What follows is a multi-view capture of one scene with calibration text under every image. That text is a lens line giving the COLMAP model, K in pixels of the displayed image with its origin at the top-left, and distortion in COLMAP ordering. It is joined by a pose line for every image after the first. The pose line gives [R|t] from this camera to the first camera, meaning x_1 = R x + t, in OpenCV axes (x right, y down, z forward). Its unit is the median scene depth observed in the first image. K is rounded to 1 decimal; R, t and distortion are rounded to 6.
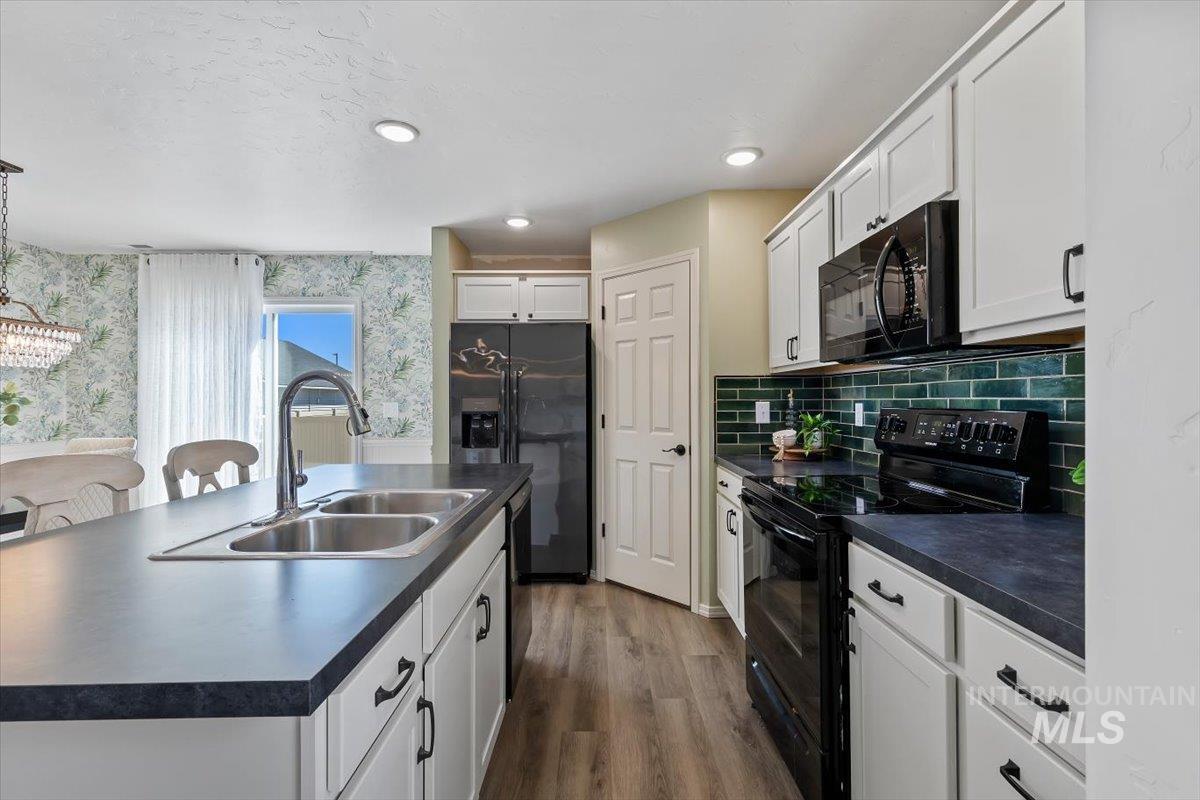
lens RADIAL K [[530.6, 0, 594.4], [0, 530.6, 394.7], [0, 0, 1]] dist [0.010656, 0.000101]
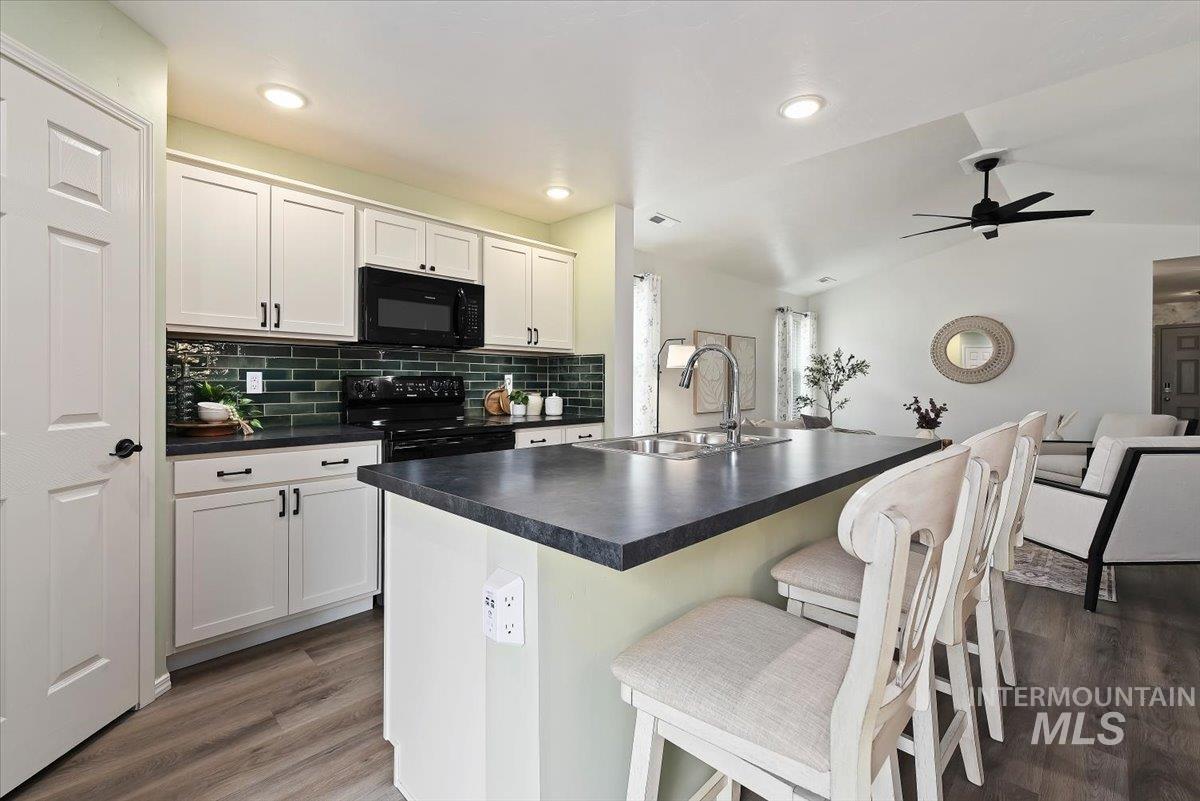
lens RADIAL K [[509.1, 0, 595.4], [0, 509.1, 383.8], [0, 0, 1]] dist [0.002221, 0.000117]
pose [[-0.710743, 0.000910, 0.703451, -0.597604], [-0.004720, 0.999970, -0.006063, 0.035552], [-0.703436, -0.007629, -0.710718, 1.048912]]
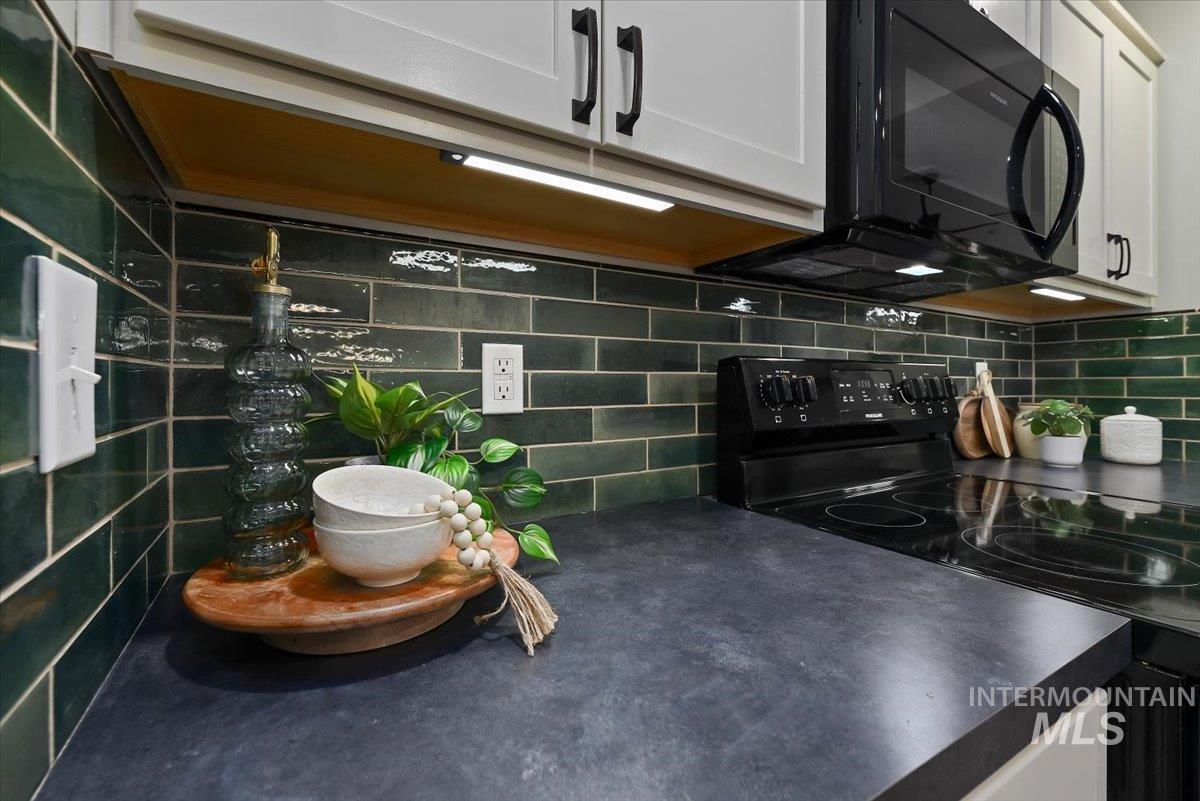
lens RADIAL K [[509.1, 0, 595.4], [0, 509.1, 383.8], [0, 0, 1]] dist [0.002221, 0.000117]
pose [[-0.505346, 0.005605, 0.862899, 0.167338], [-0.004323, 0.999950, -0.009027, 0.036091], [-0.862906, -0.008292, -0.505296, 0.933746]]
